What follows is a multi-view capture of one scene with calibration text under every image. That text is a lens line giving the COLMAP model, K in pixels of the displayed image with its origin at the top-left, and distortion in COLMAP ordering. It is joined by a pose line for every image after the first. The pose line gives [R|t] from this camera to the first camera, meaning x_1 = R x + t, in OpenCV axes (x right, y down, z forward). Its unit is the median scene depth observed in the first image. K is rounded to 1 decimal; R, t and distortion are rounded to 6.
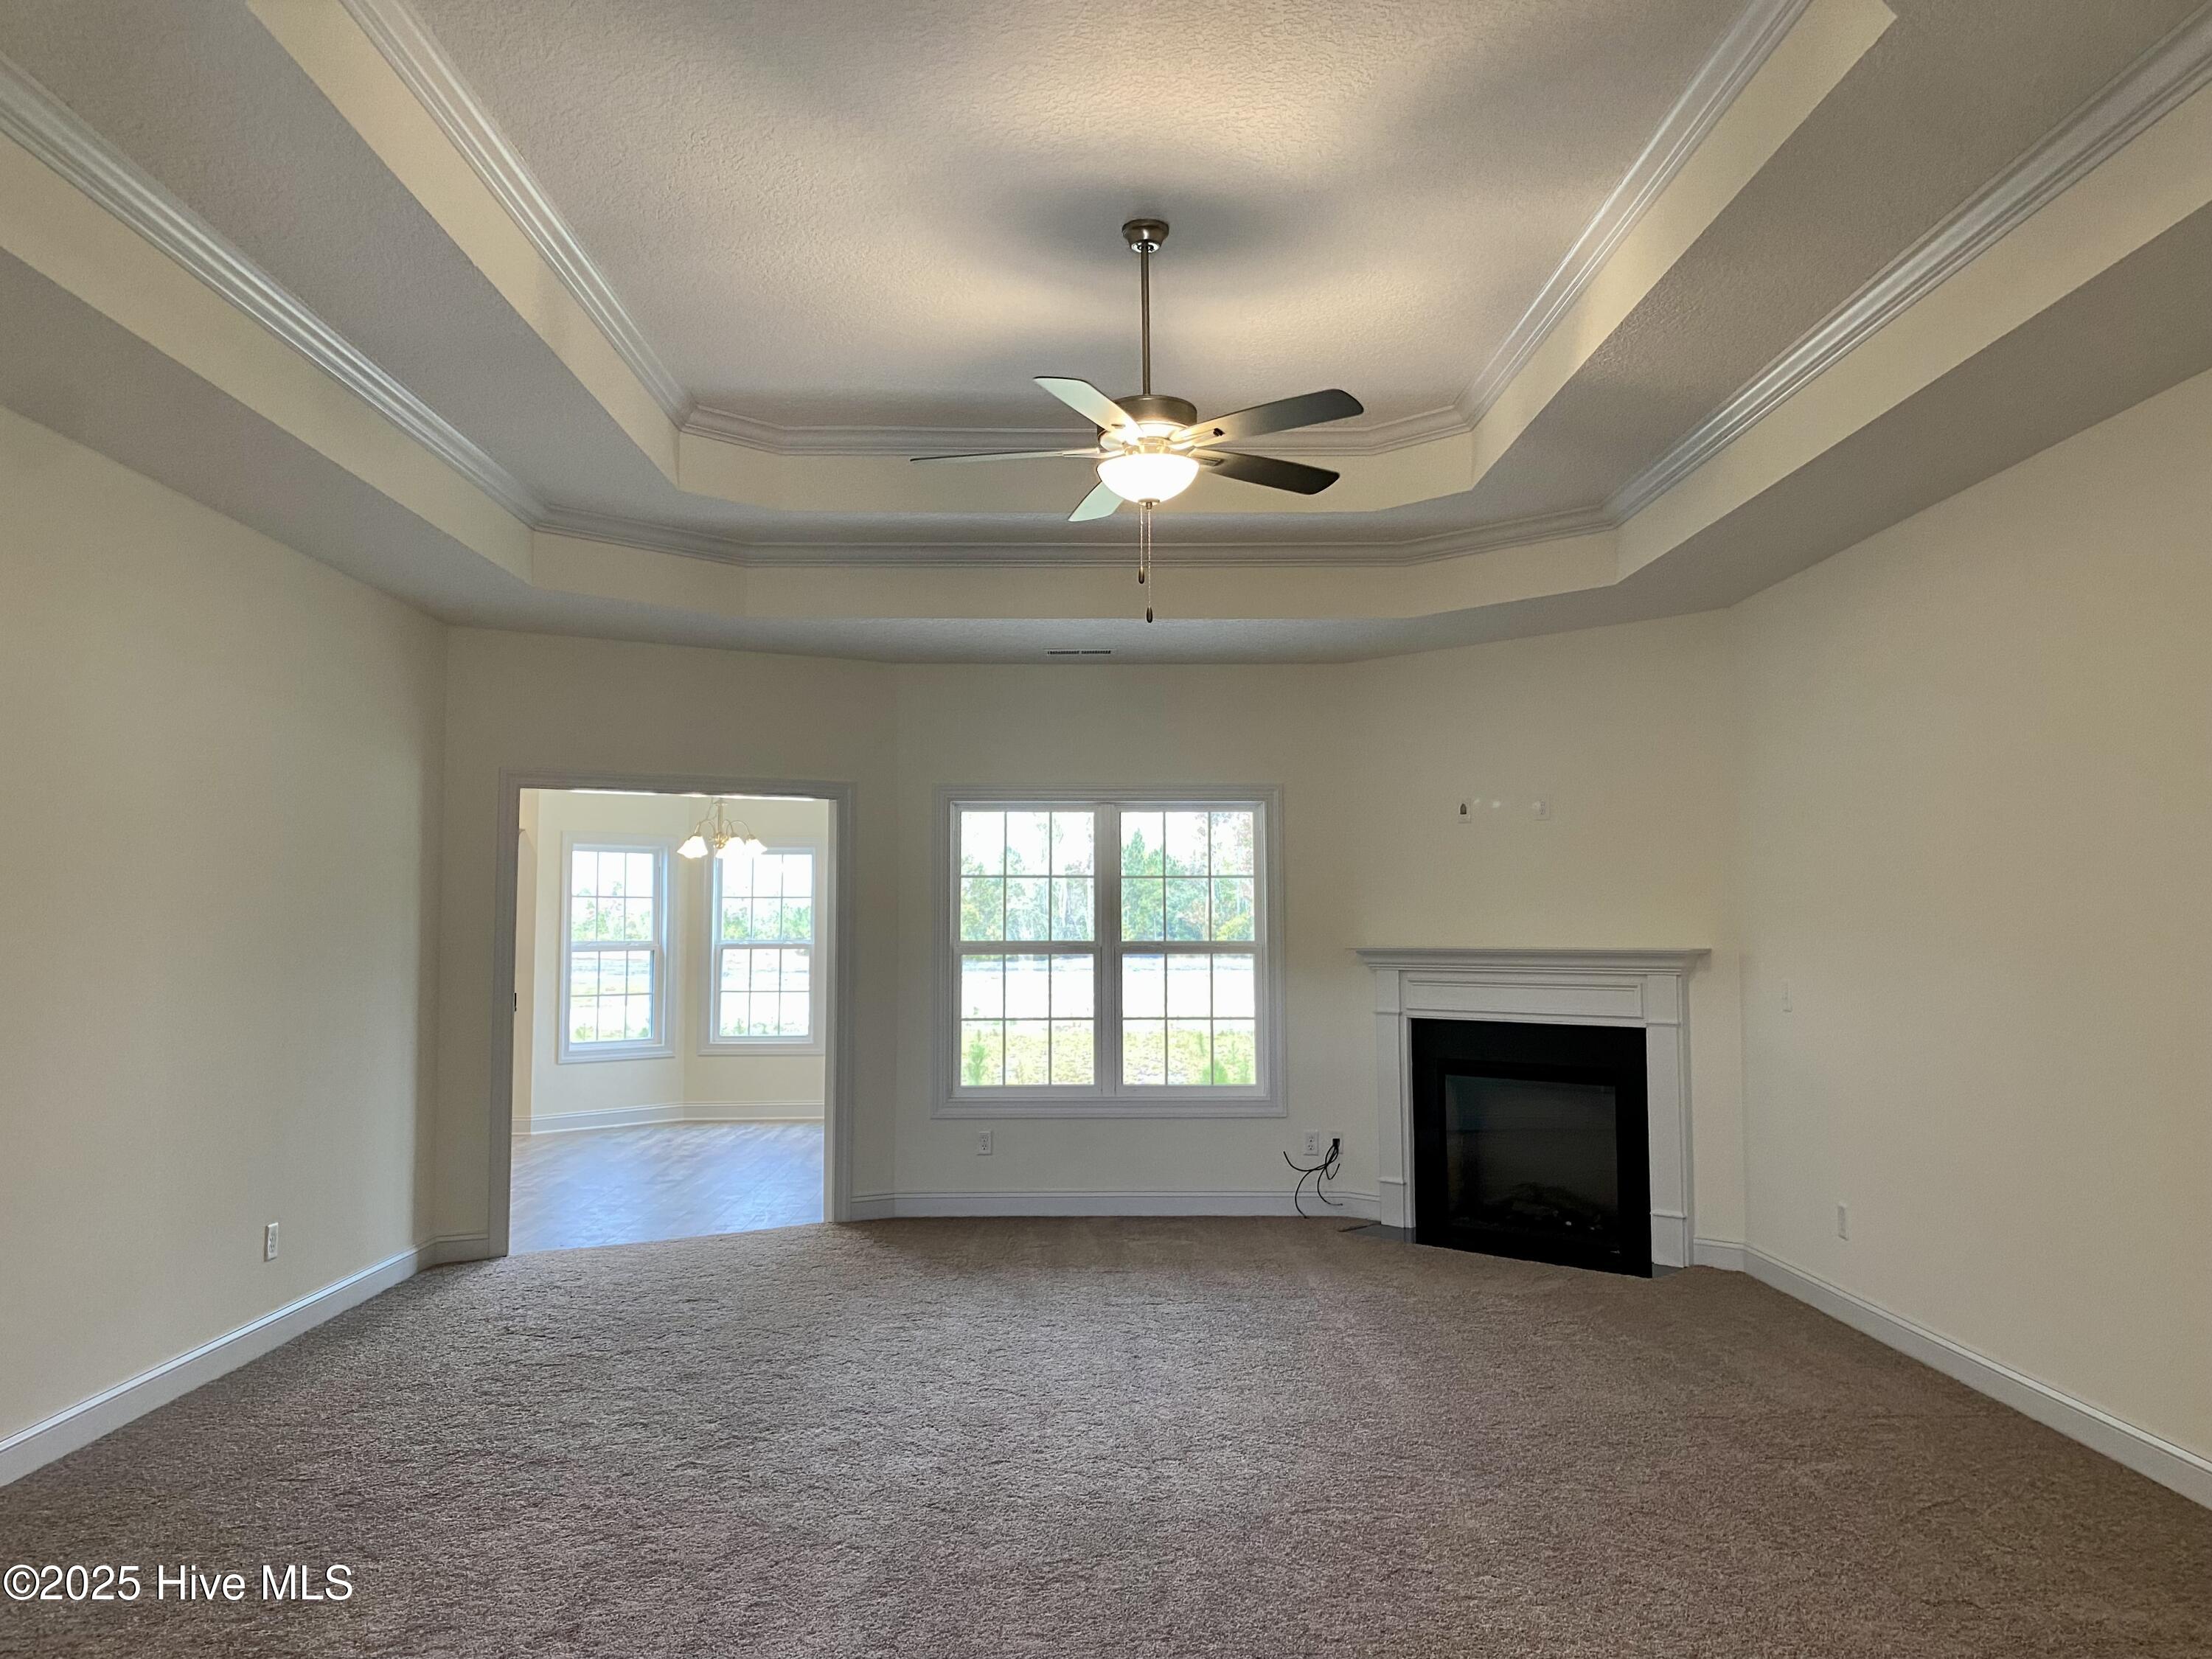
lens RADIAL K [[1690.3, 0, 1102.9], [0, 1690.3, 818.1], [0, 0, 1]] dist [0.035408, -0.034882]
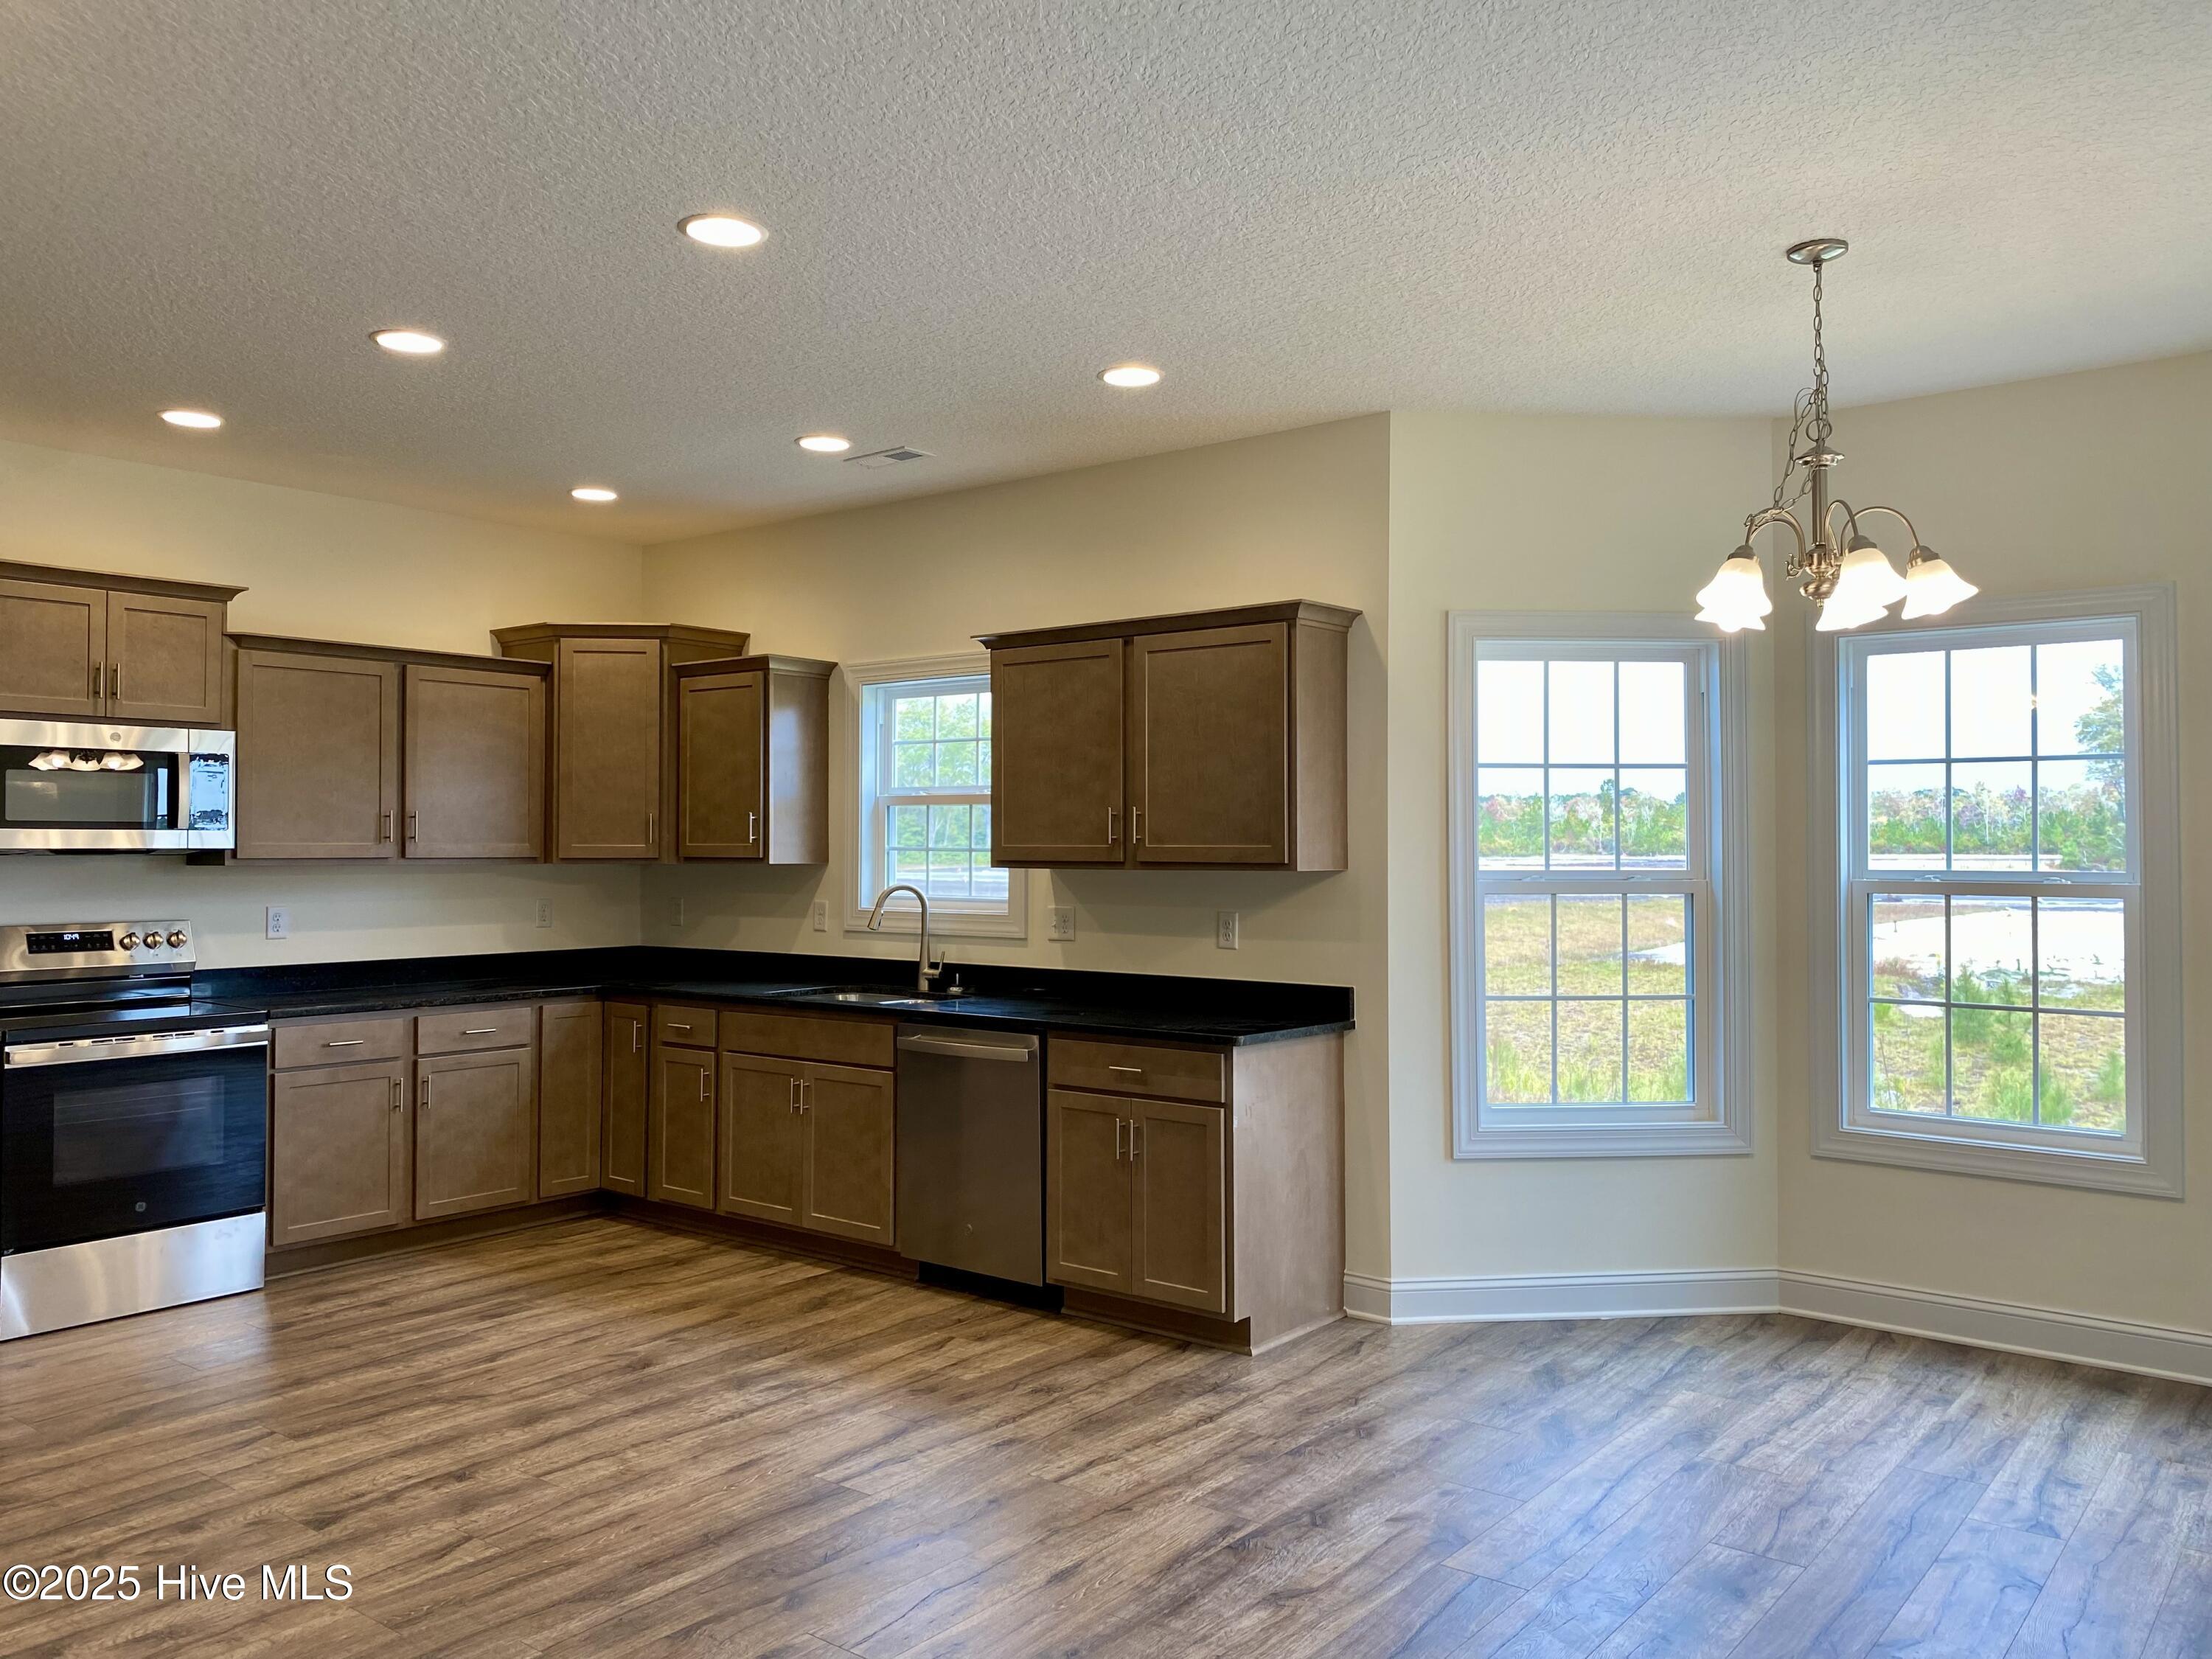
lens RADIAL K [[1703.0, 0, 1063.7], [0, 1703.0, 825.8], [0, 0, 1]] dist [0.033810, 0.000464]
pose [[0.764543, -0.005735, -0.644548, -0.185246], [0.043490, 0.998141, 0.042704, 0.061376], [0.643104, -0.060681, 0.763371, 0.965094]]
